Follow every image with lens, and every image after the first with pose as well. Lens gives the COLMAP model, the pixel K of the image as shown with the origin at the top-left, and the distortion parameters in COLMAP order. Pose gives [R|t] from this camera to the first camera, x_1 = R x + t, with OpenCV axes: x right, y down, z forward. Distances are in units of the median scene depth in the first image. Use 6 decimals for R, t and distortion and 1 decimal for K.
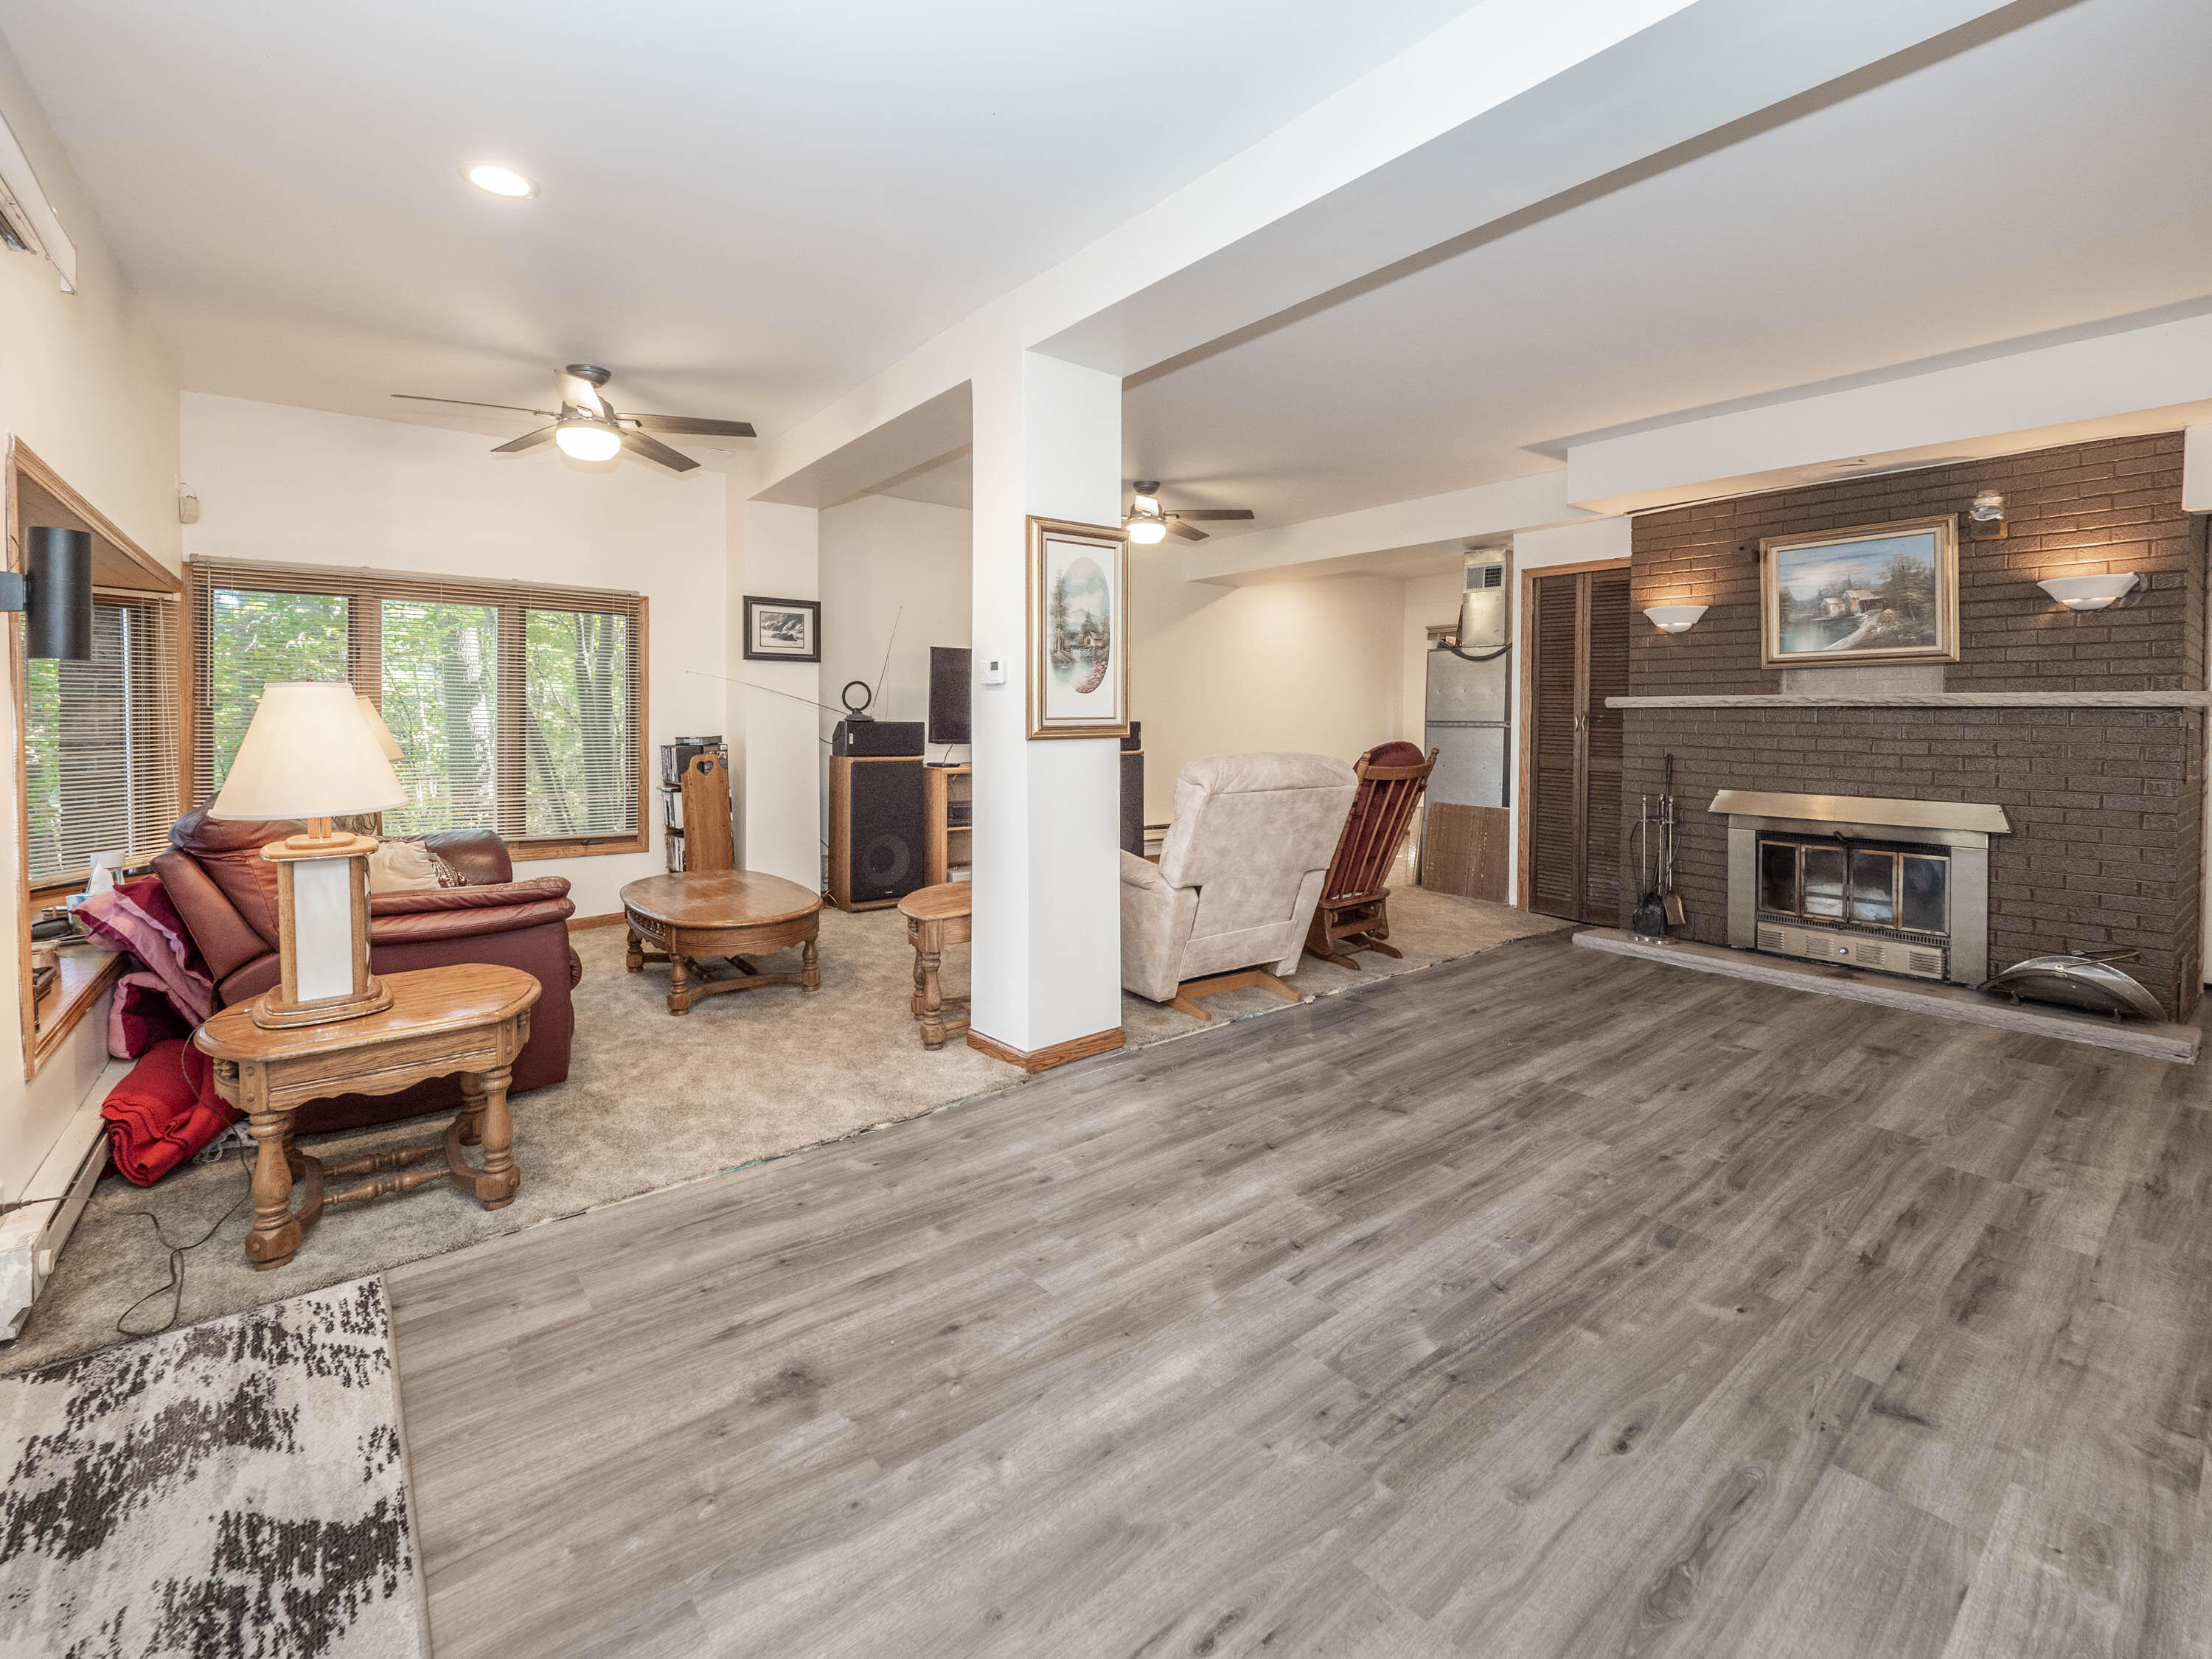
lens RADIAL K [[959.2, 0, 1139.1], [0, 959.2, 716.1], [0, 0, 1]] dist [-0.001818, -0.002268]
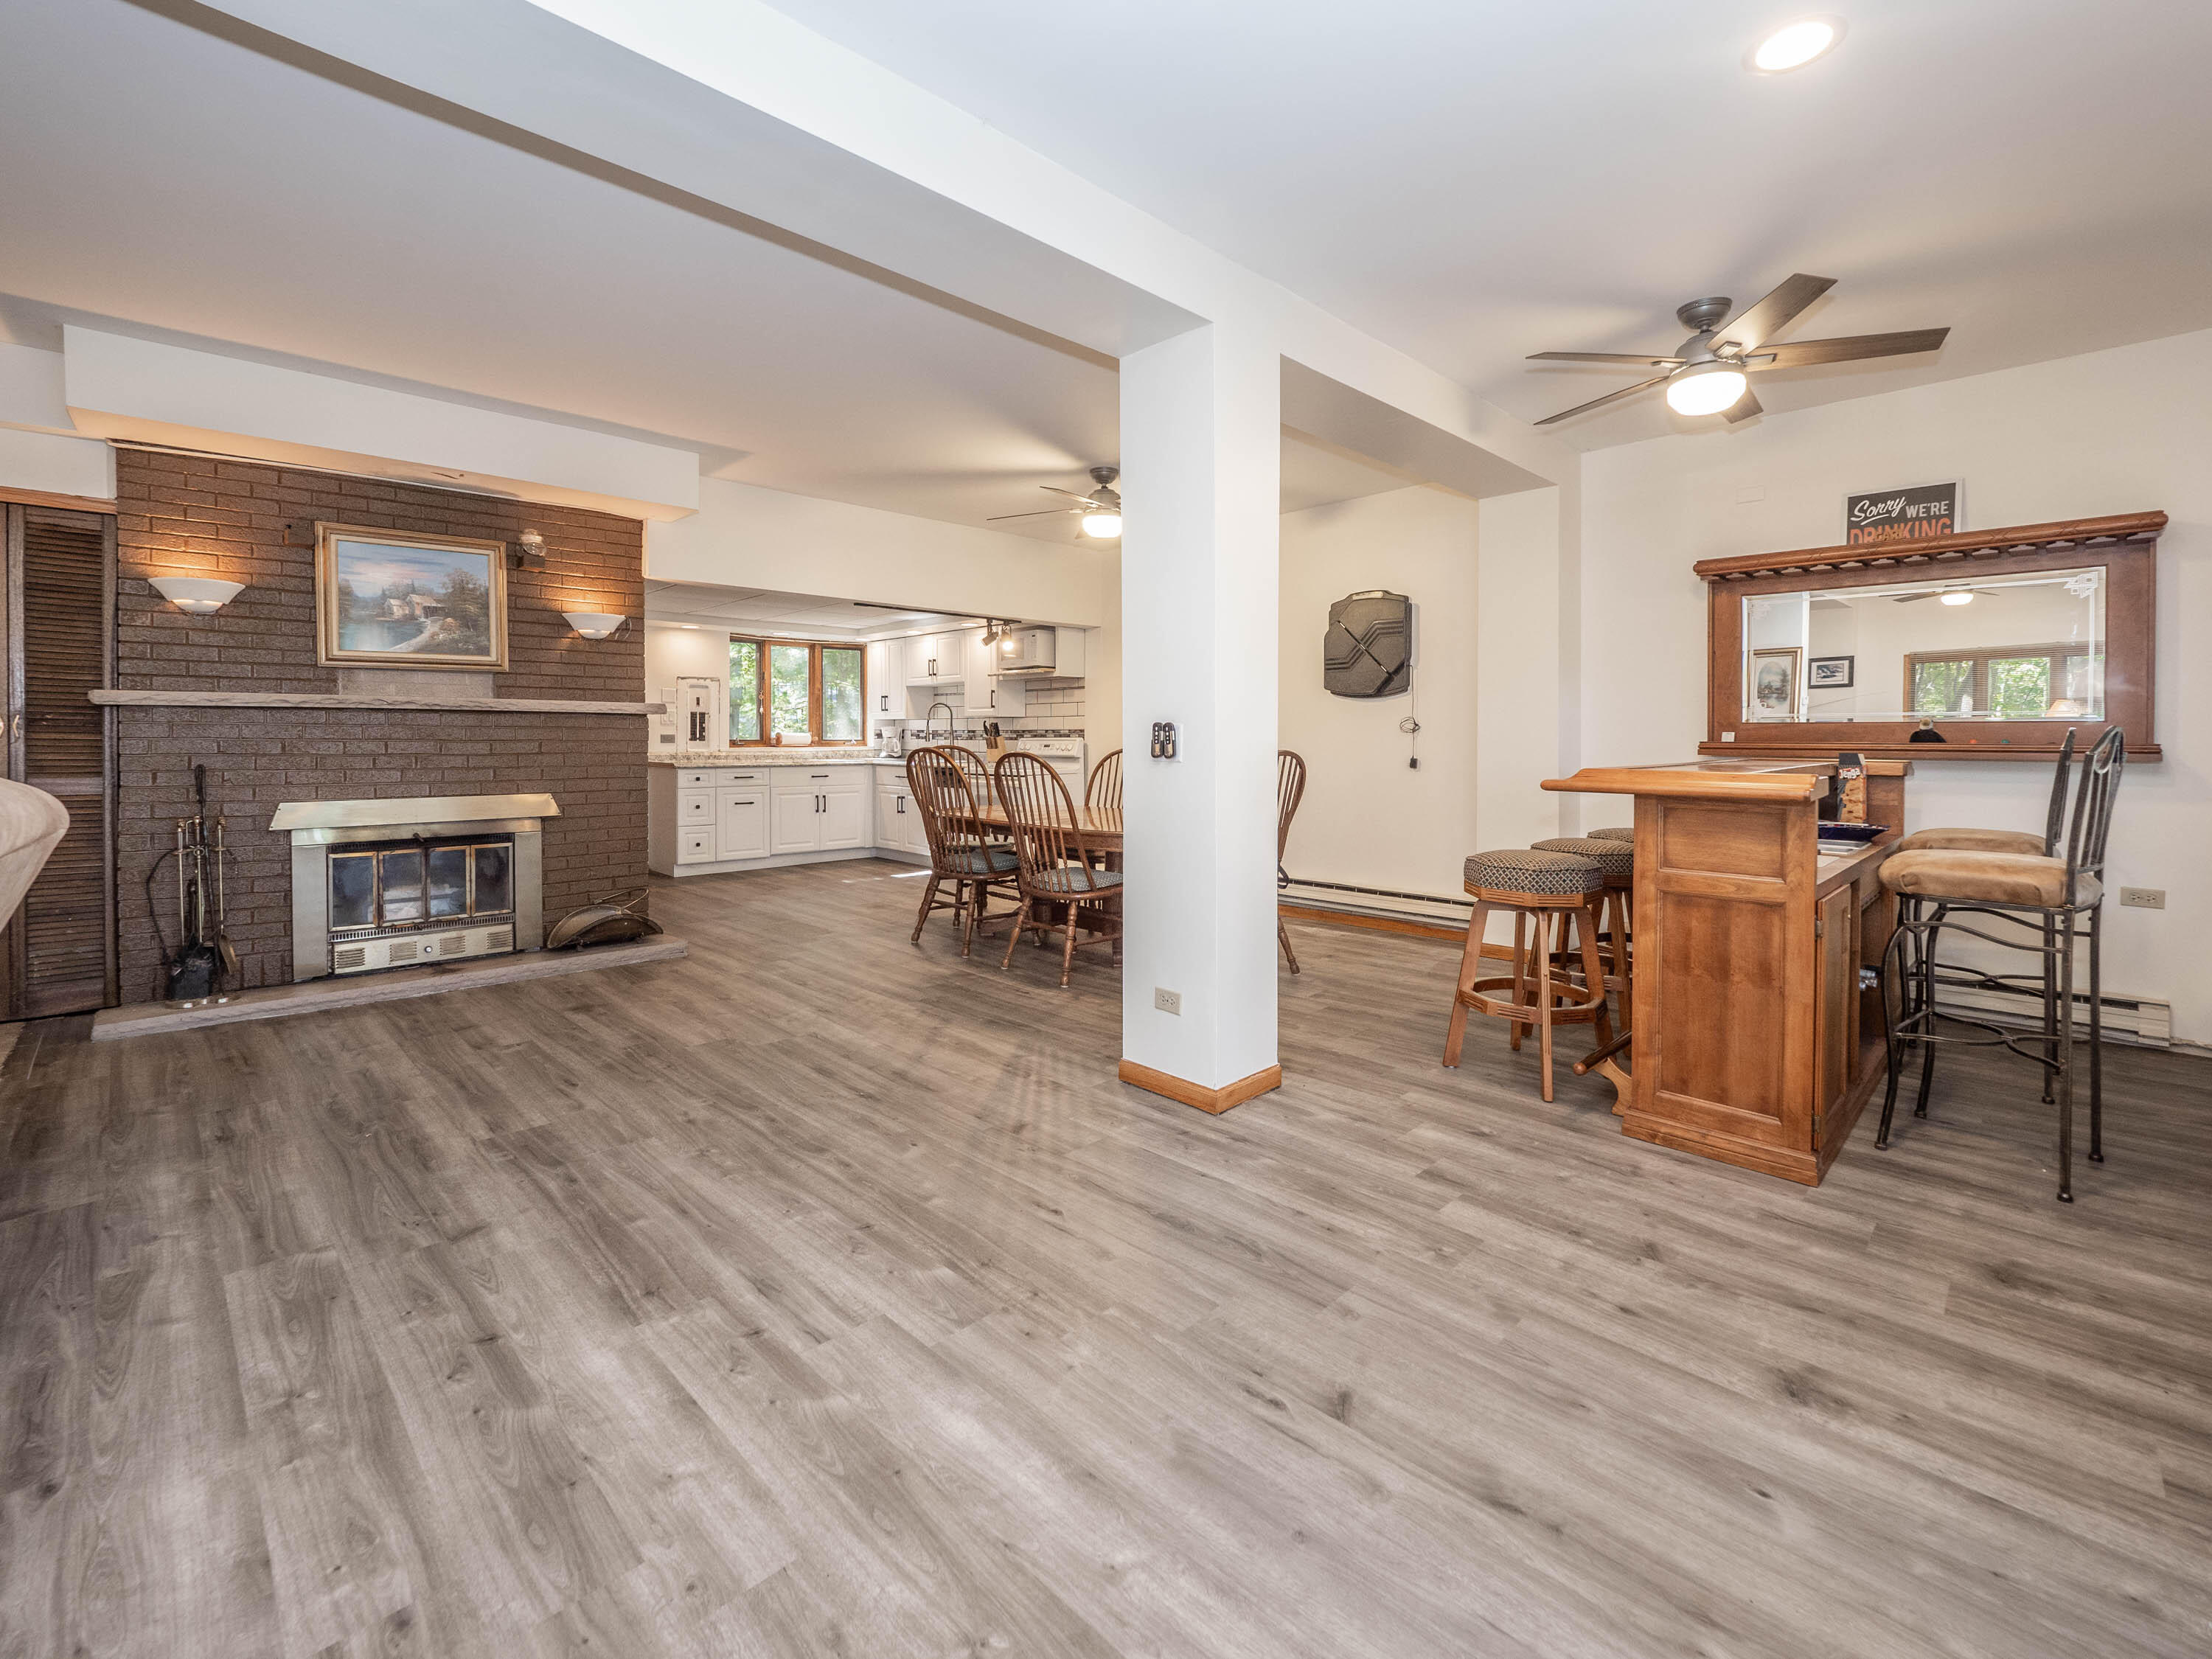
lens RADIAL K [[959.2, 0, 1098.0], [0, 959.2, 750.0], [0, 0, 1]] dist [-0.001818, -0.002268]
pose [[-0.073934, -0.021616, 0.997029, -0.454424], [-0.005792, 0.999757, 0.021246, 0.010063], [-0.997246, -0.004204, -0.074041, 0.497476]]
